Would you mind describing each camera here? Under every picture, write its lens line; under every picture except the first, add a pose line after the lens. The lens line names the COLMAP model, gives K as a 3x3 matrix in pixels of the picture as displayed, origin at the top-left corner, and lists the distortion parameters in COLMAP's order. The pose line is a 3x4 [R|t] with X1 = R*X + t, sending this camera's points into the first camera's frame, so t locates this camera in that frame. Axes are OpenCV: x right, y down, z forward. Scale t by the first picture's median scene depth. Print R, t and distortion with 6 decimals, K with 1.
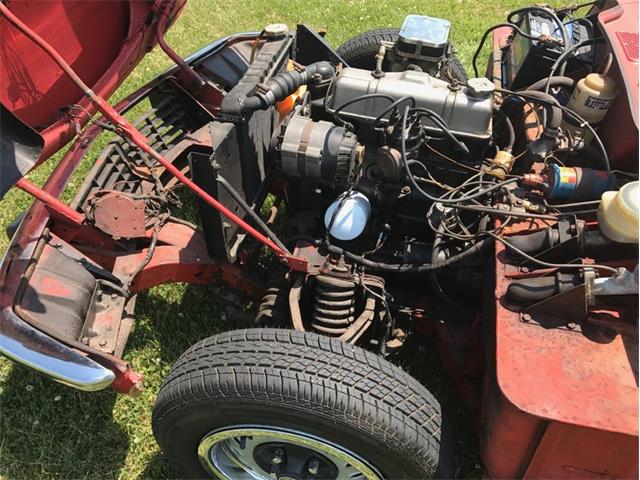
lens RADIAL K [[536.2, 0, 316.6], [0, 536.2, 218.2], [0, 0, 1]] dist [0.028446, -0.041949]
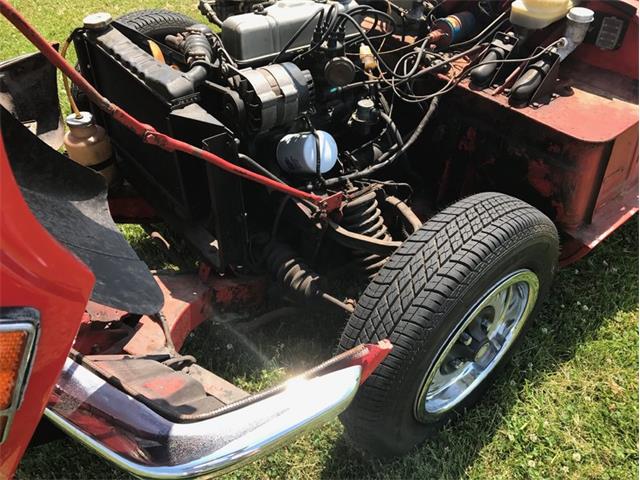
lens RADIAL K [[536.2, 0, 316.6], [0, 536.2, 218.2], [0, 0, 1]] dist [0.028446, -0.041949]
pose [[0.595312, -0.501646, 0.627659, -0.672467], [0.531281, 0.831779, 0.160885, -0.061834], [-0.602781, 0.237686, 0.761683, 0.284153]]
